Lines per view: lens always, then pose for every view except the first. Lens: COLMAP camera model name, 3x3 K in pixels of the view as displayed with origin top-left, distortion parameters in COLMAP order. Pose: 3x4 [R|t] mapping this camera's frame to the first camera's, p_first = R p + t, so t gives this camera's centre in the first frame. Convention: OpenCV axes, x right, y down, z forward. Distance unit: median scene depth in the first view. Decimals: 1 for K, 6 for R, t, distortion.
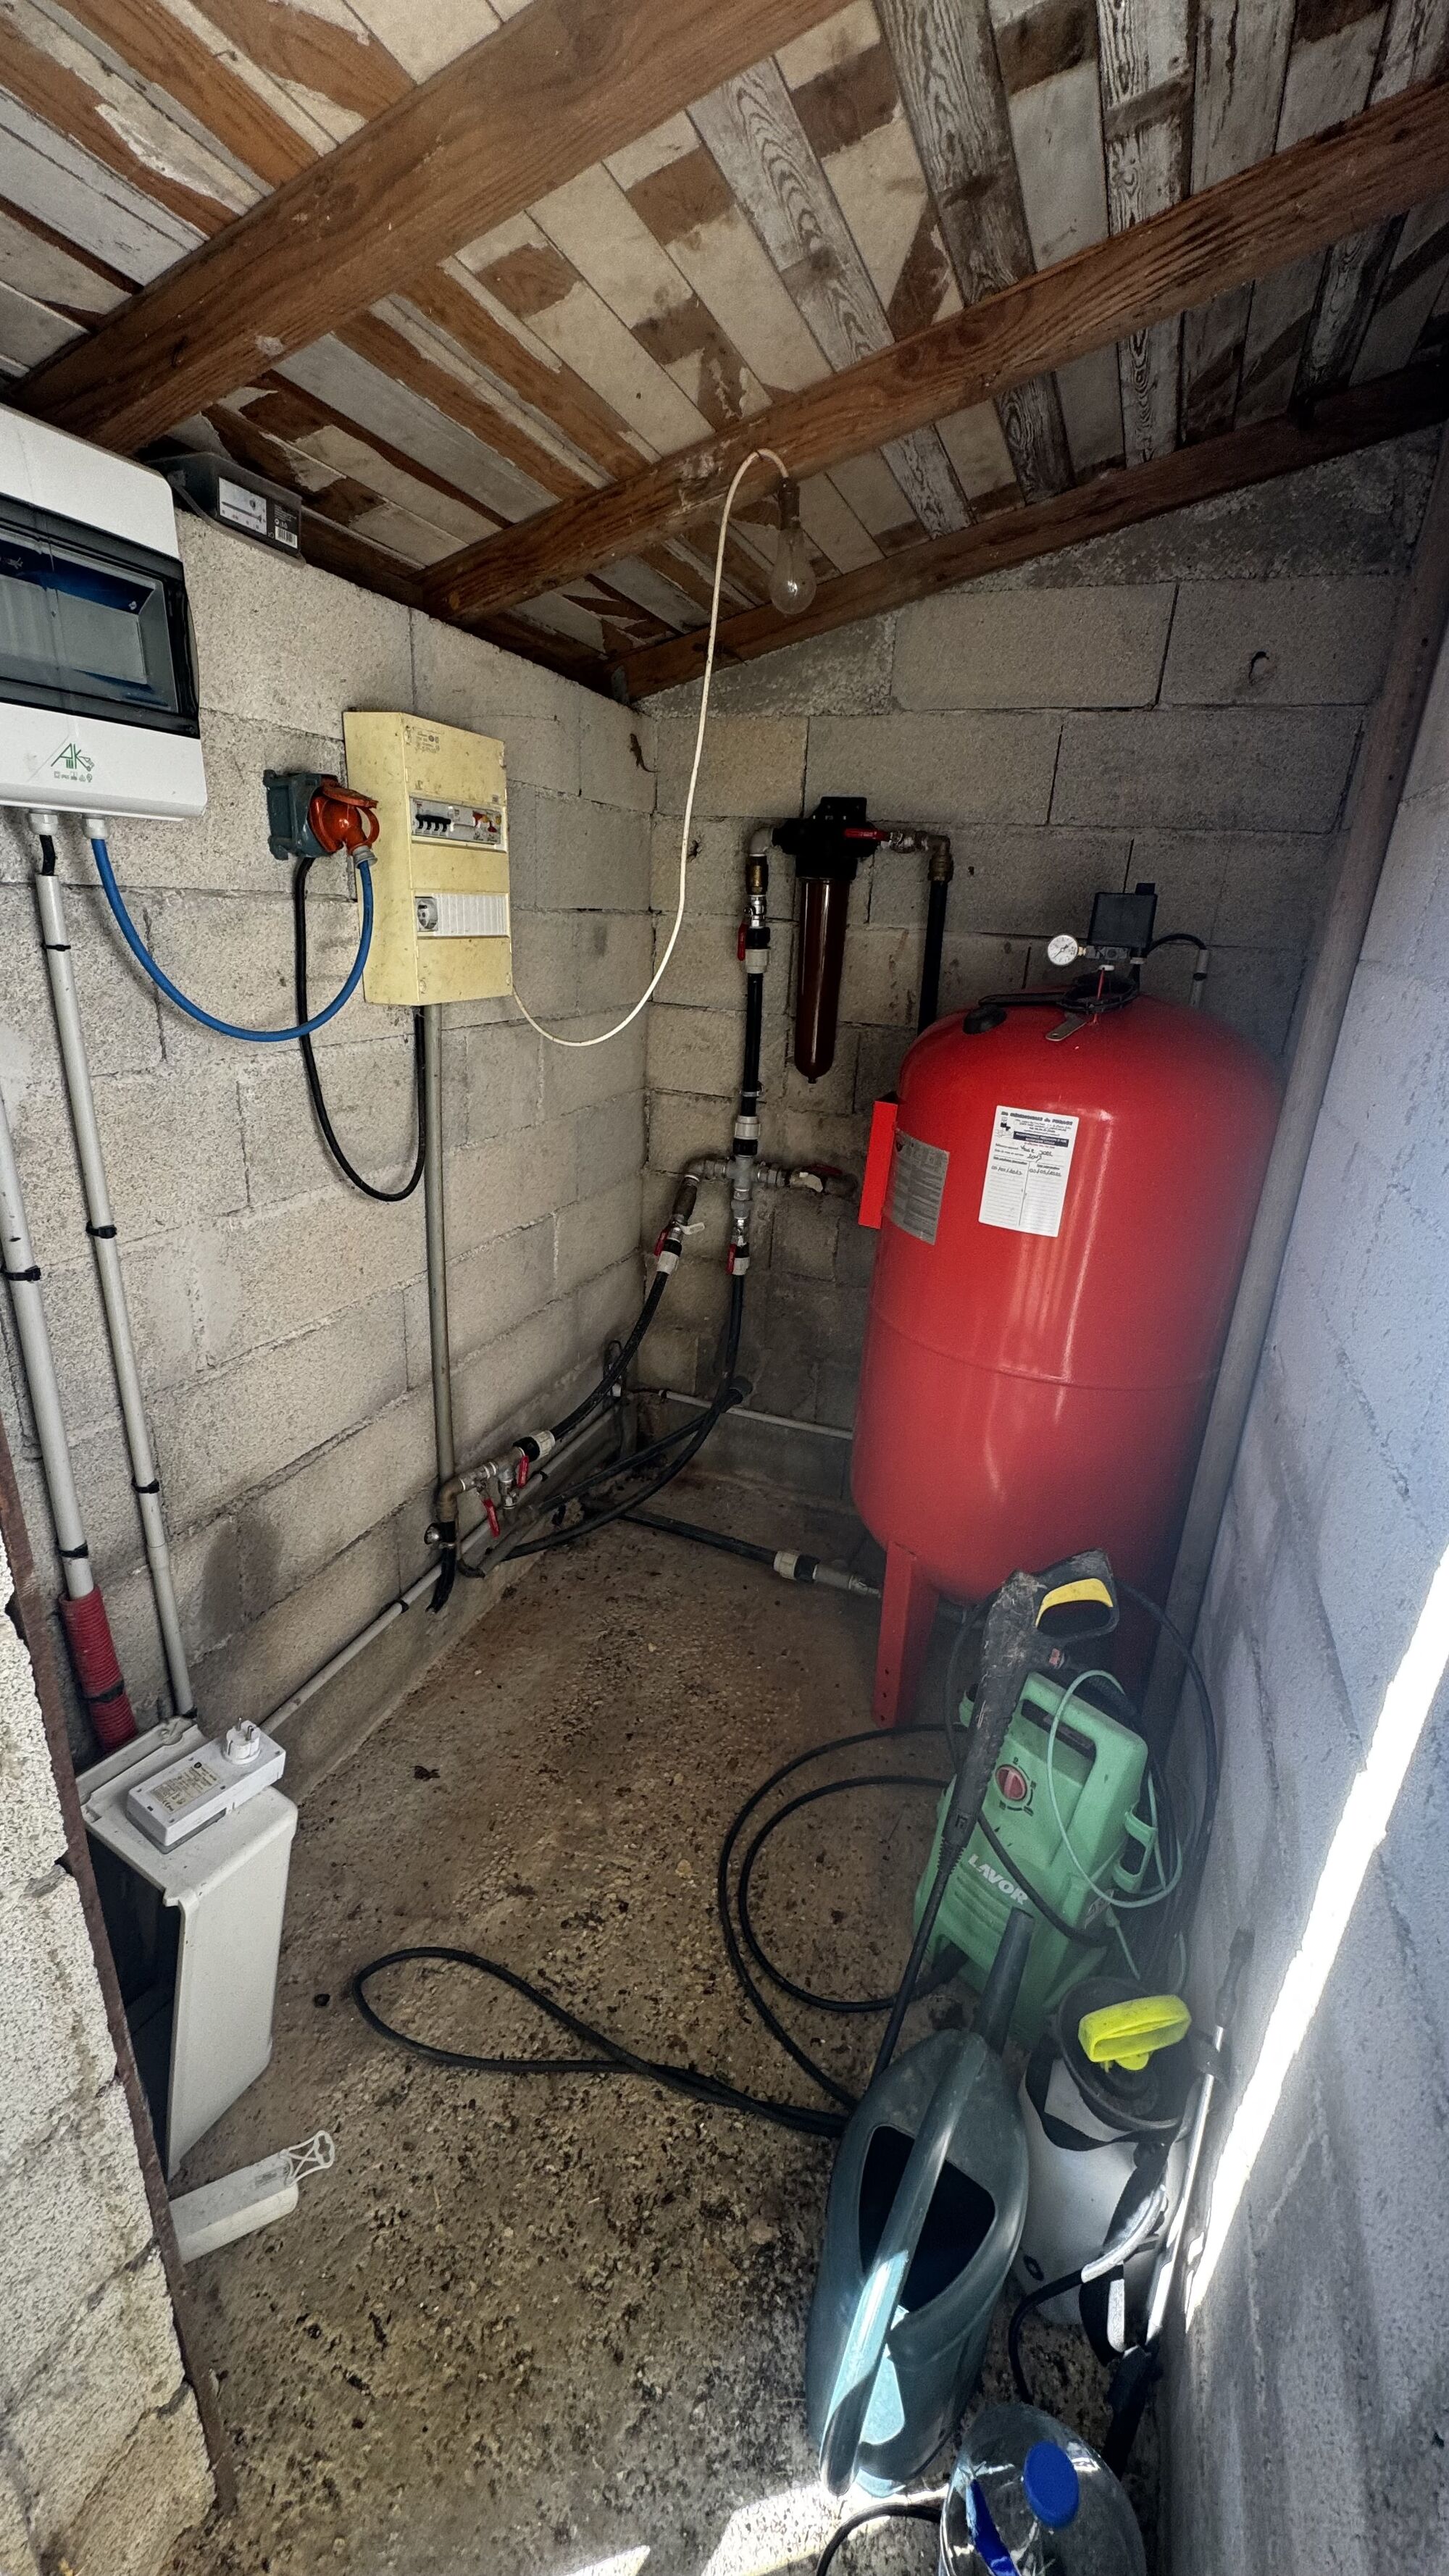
lens RADIAL K [[1020.8, 0, 723.9], [0, 1020.8, 1284.7], [0, 0, 1]] dist [-0.000530, -0.000016]
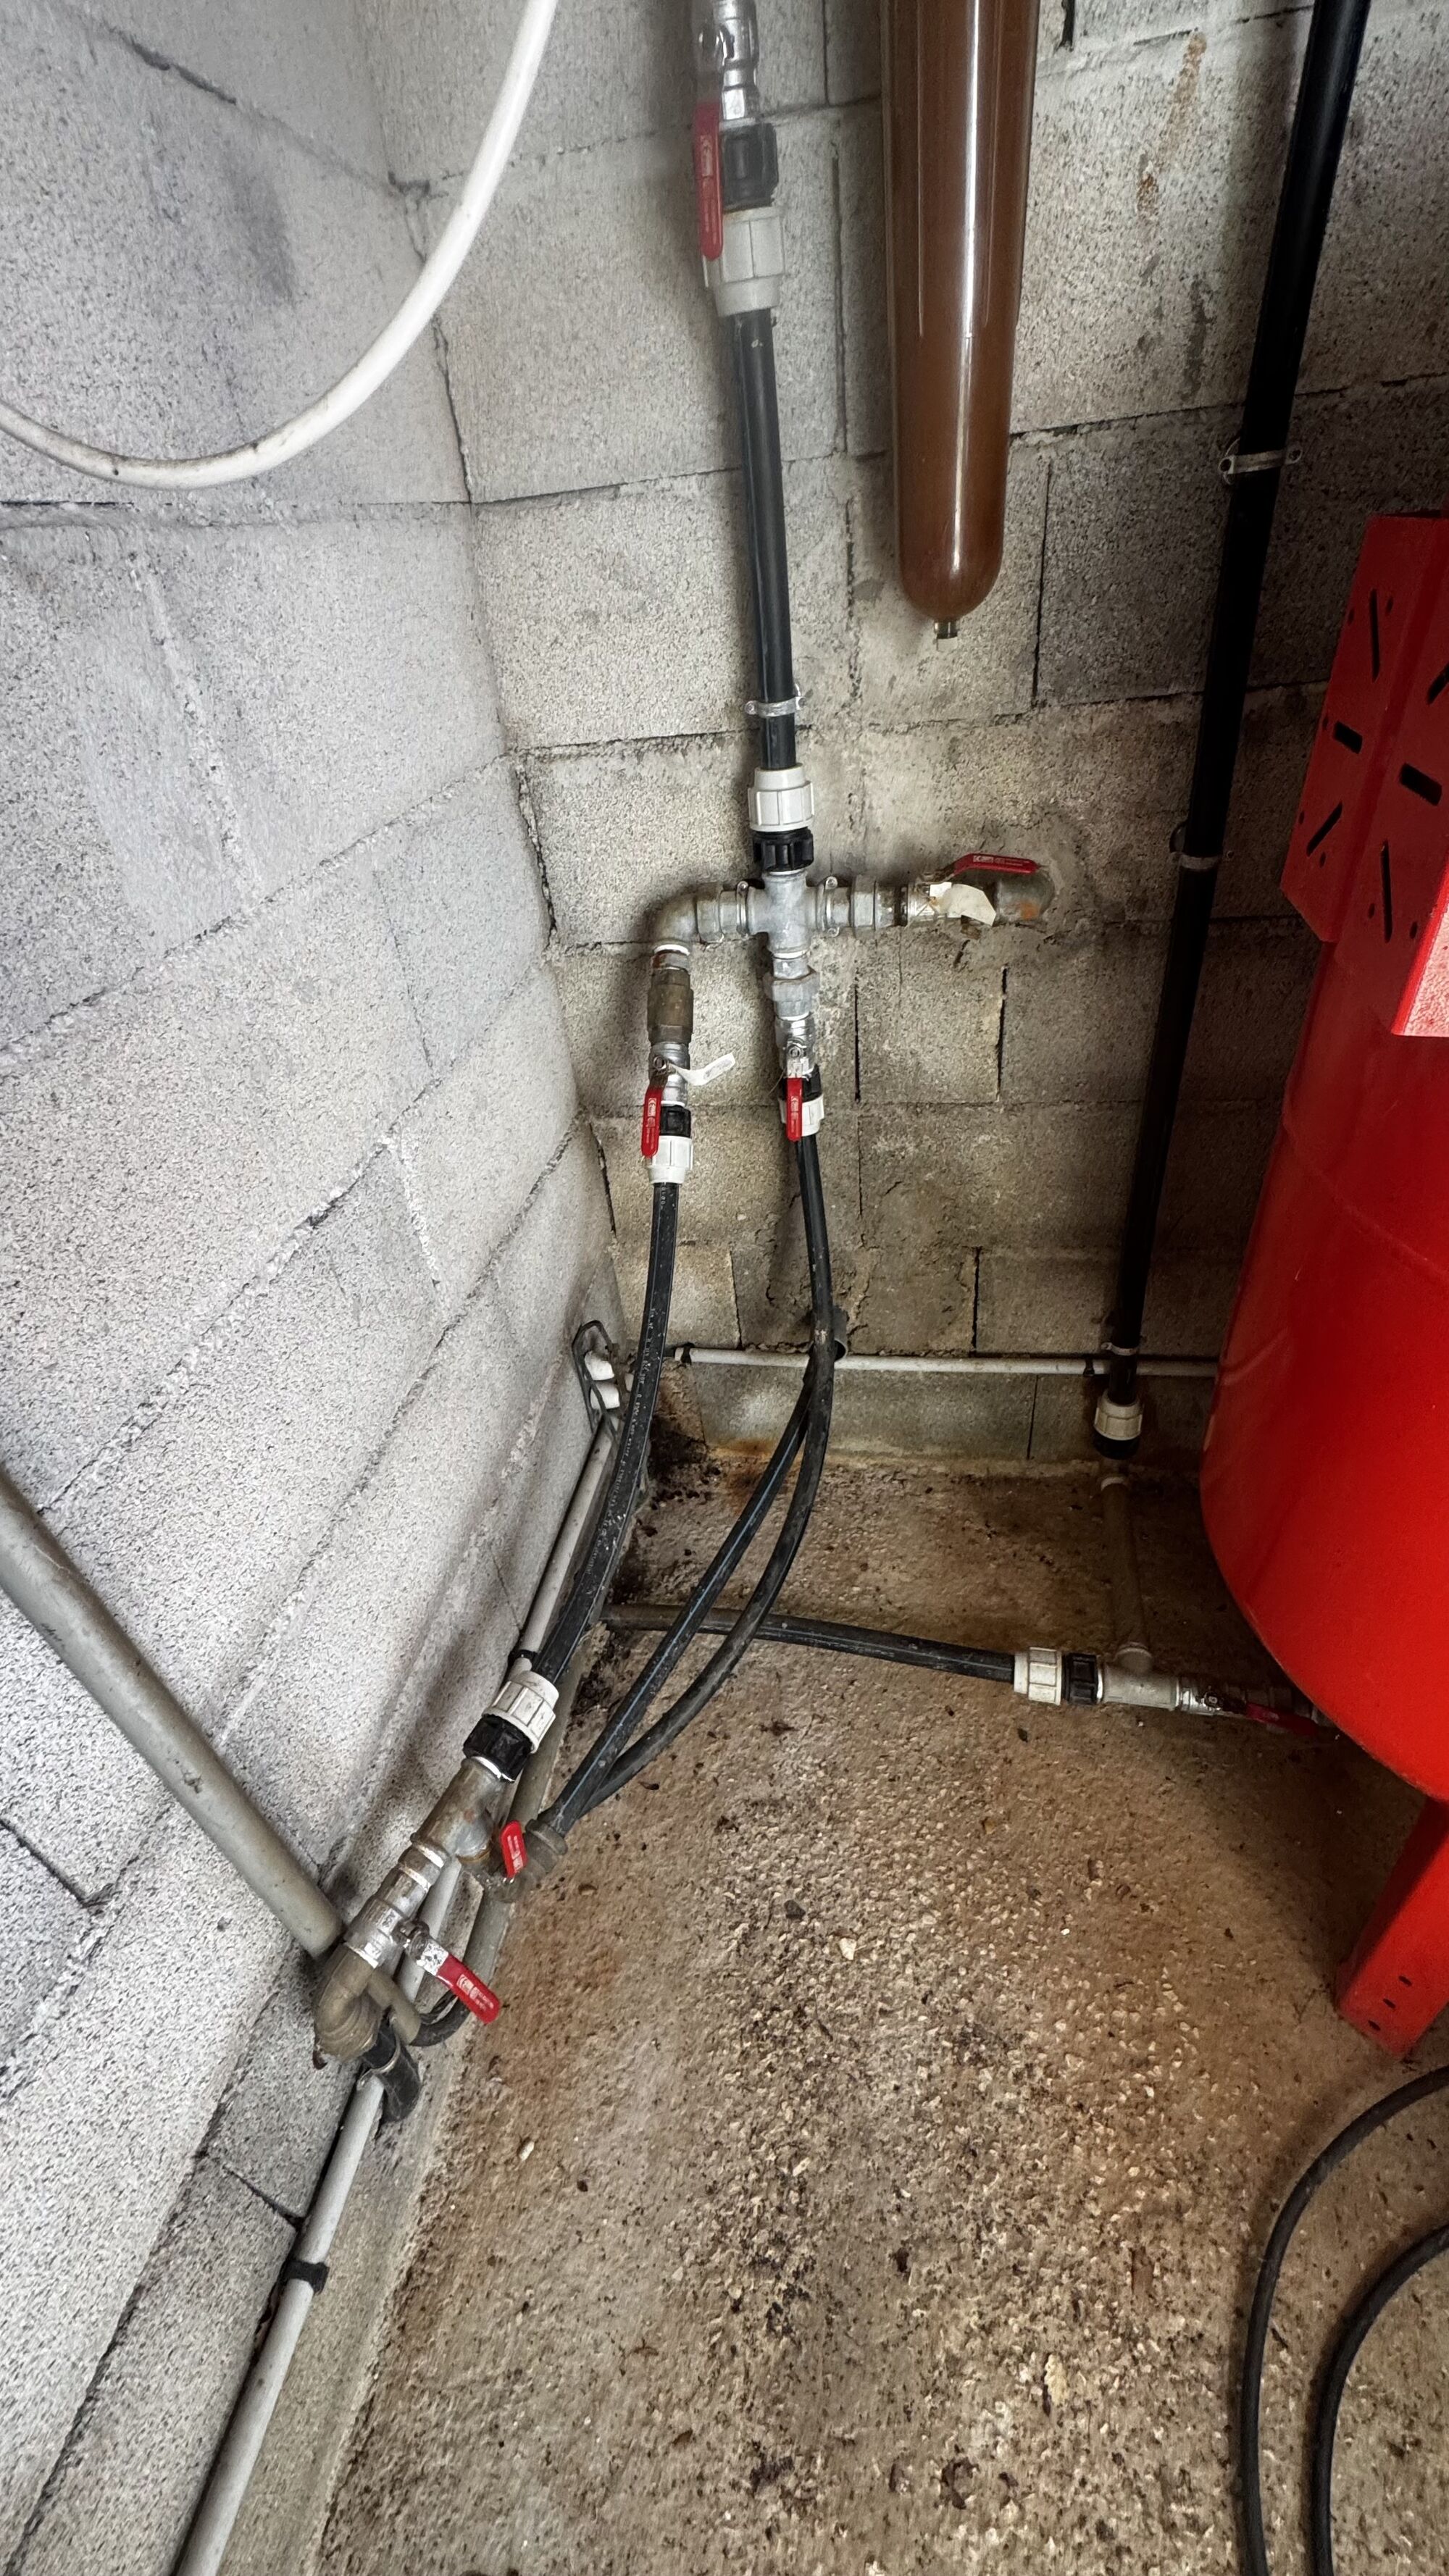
lens RADIAL K [[1020.8, 0, 723.9], [0, 1020.8, 1284.7], [0, 0, 1]] dist [-0.000530, -0.000016]
pose [[0.967915, -0.241637, 0.068932, -0.088564], [0.213981, 0.936442, 0.278008, -0.102658], [-0.131728, -0.254338, 0.958102, 0.635298]]
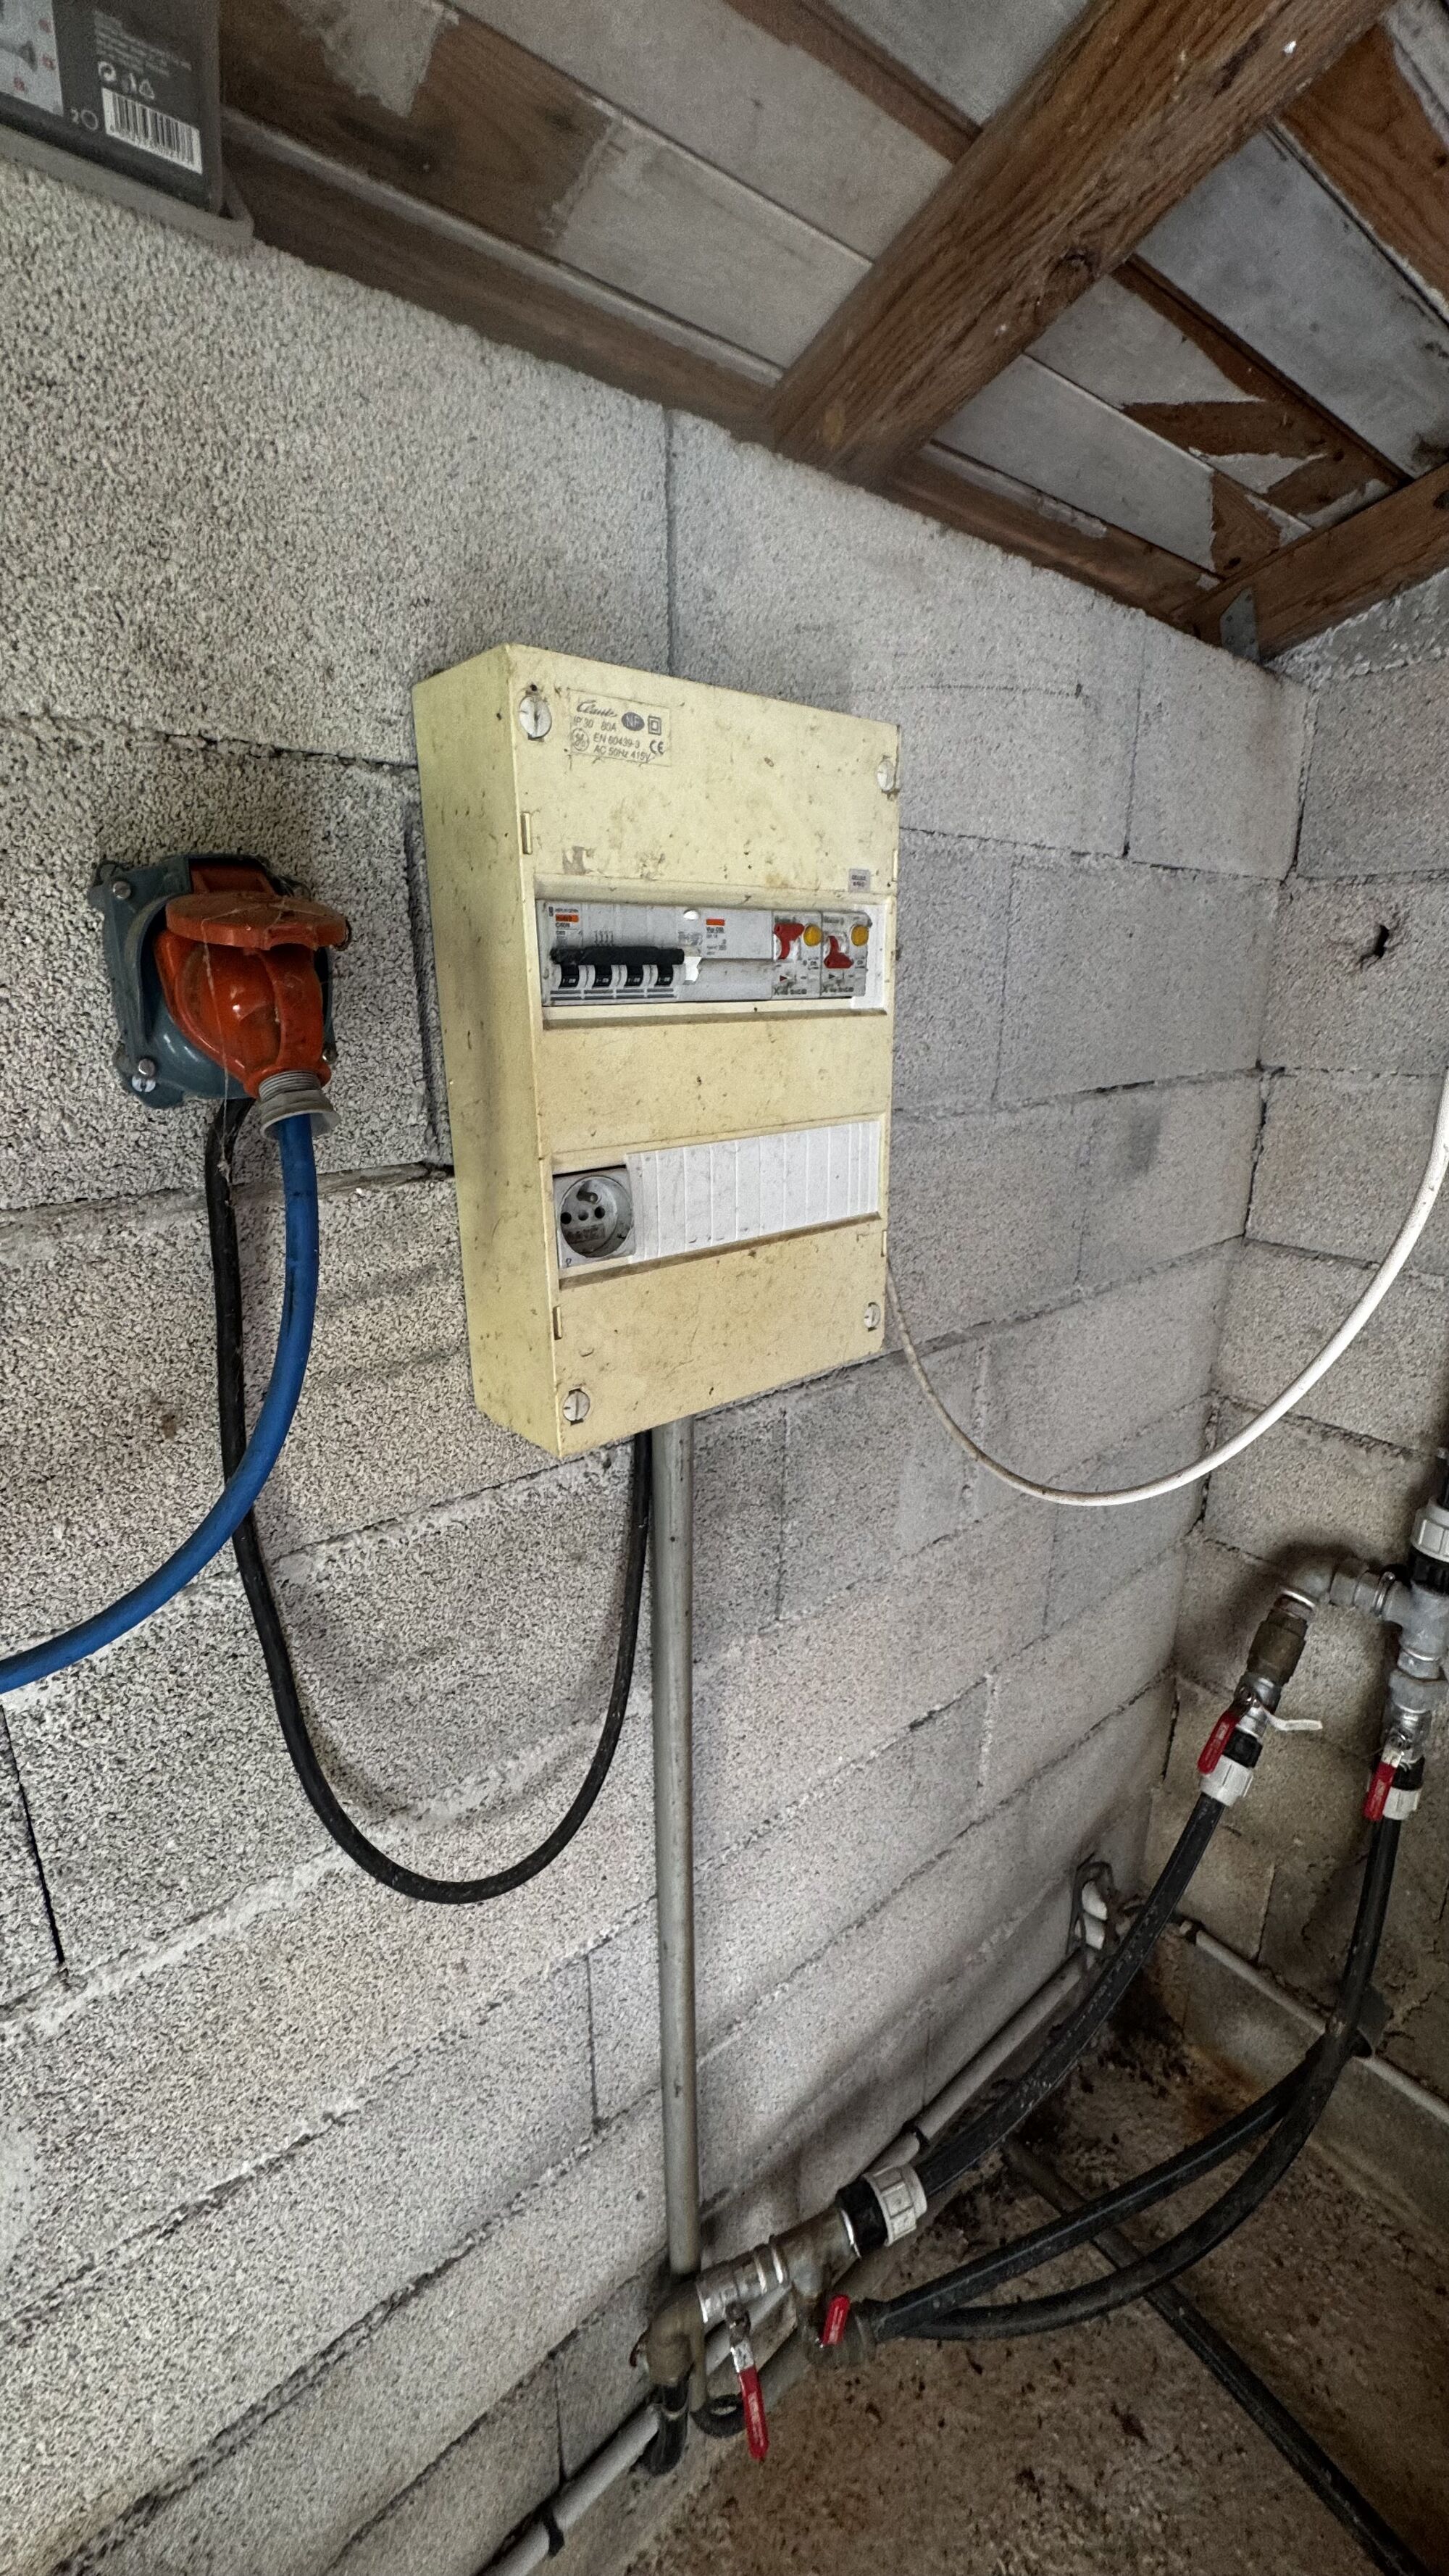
lens RADIAL K [[1020.8, 0, 723.9], [0, 1020.8, 1284.7], [0, 0, 1]] dist [-0.000530, -0.000016]
pose [[0.871819, 0.084978, -0.482401, -0.056854], [-0.122334, 0.991402, -0.046446, -0.232414], [0.474306, 0.099507, 0.874718, 0.505275]]
